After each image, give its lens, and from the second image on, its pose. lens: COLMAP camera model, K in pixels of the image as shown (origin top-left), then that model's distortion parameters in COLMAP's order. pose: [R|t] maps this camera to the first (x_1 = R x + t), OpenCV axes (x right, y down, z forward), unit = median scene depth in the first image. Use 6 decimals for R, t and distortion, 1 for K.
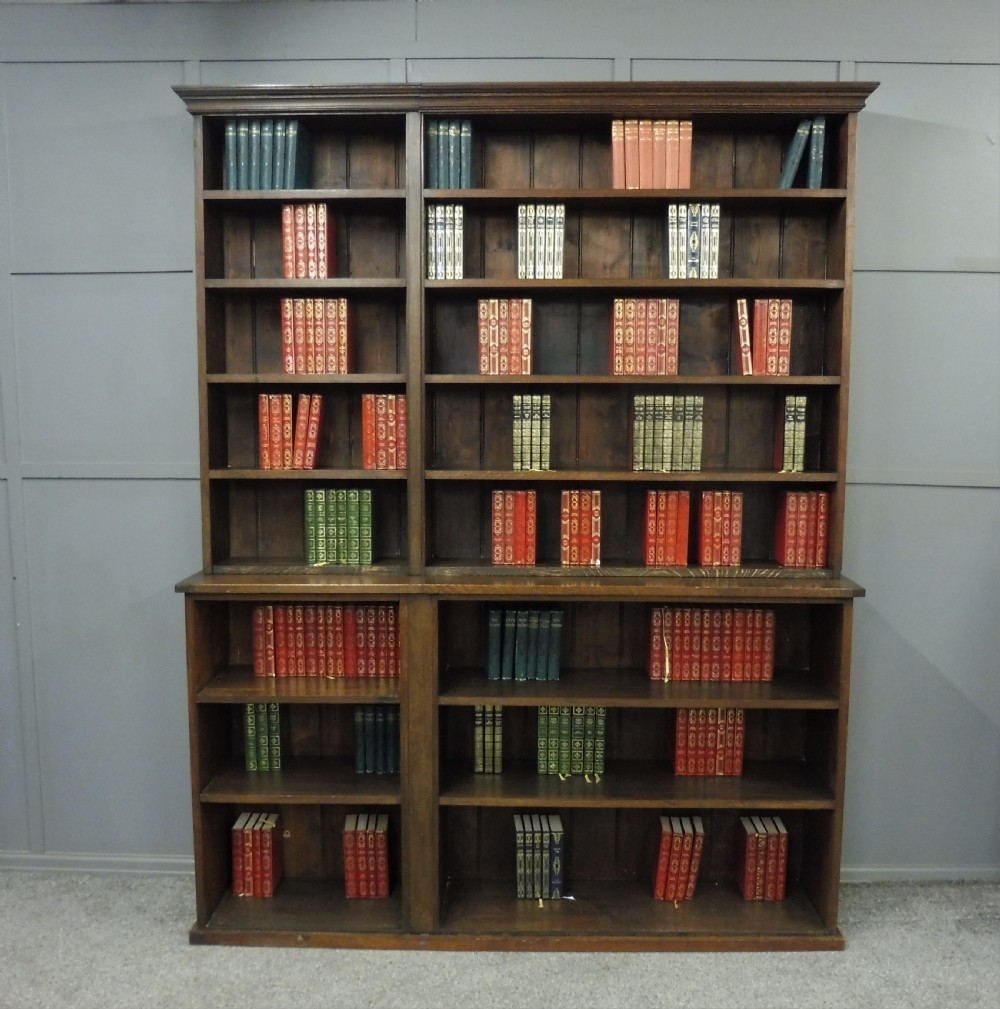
lens RADIAL K [[996.6, 0, 510.9], [0, 996.6, 497.5], [0, 0, 1]] dist [-0.041257, 0.000000]
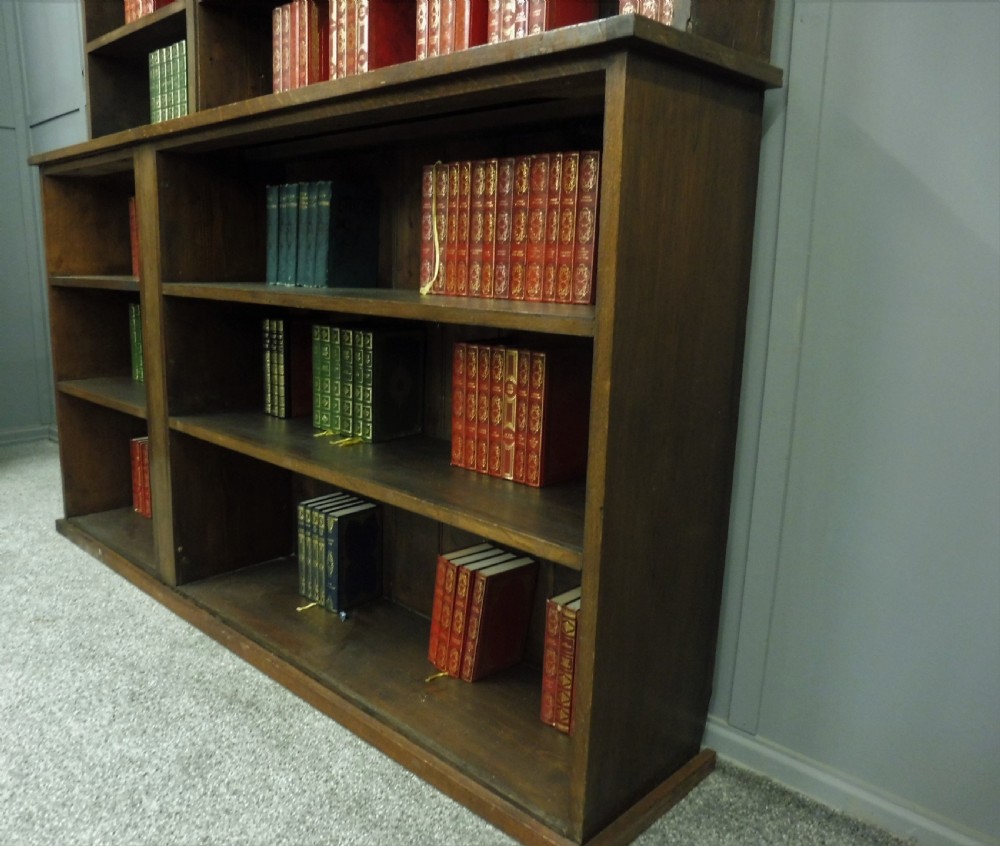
lens RADIAL K [[816.2, 0, 437.1], [0, 816.2, 424.3], [0, 0, 1]] dist [-0.023945, -0.025672]
pose [[0.703731, 0.149023, -0.694662, 0.505695], [-0.085831, 0.988426, 0.125092, 0.202464], [0.705263, -0.028408, 0.708376, 0.671915]]
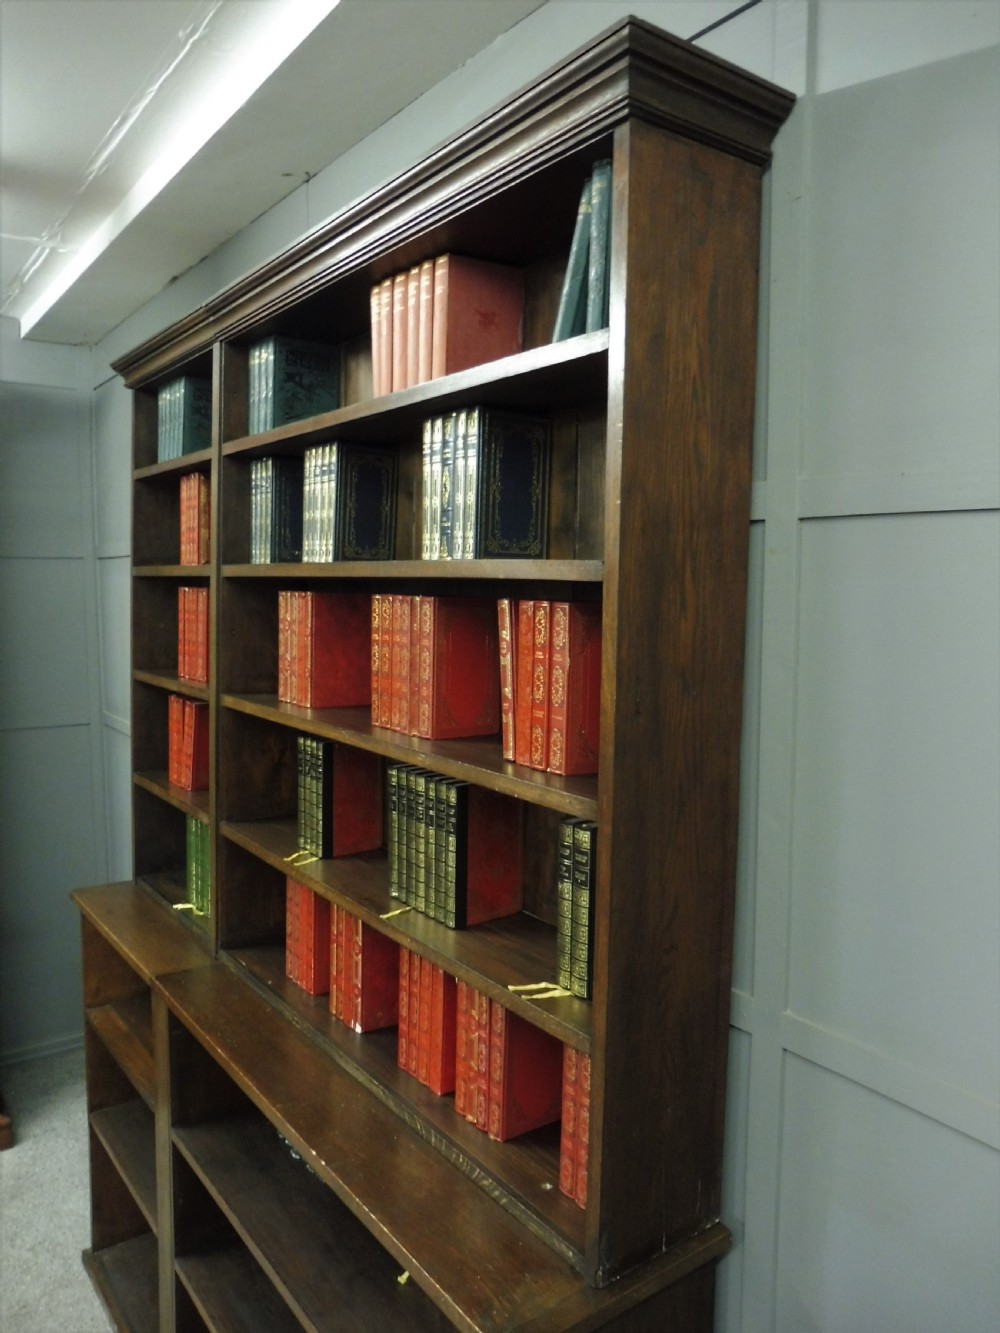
lens RADIAL K [[963.1, 0, 503.8], [0, 963.1, 663.8], [0, 0, 1]] dist [-0.040246, 0.000349]
pose [[0.617161, 0.073598, -0.783388, 0.581533], [-0.095752, 0.995241, 0.018067, -0.173891], [0.780989, 0.063861, 0.621271, 0.701276]]
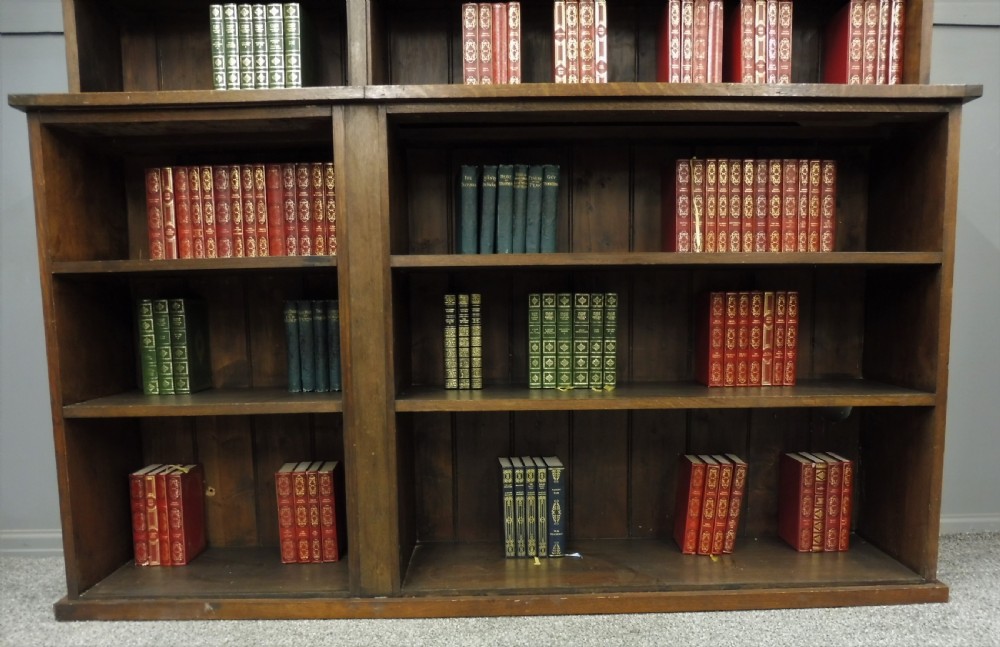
lens RADIAL K [[727.5, 0, 504.4], [0, 727.5, 379.9], [0, 0, 1]] dist [-0.051109, 0.028693]
pose [[0.999457, -0.020755, 0.025601, -0.006431], [0.020606, 0.999769, 0.006052, 0.275853], [-0.025721, -0.005521, 0.999654, 0.458465]]
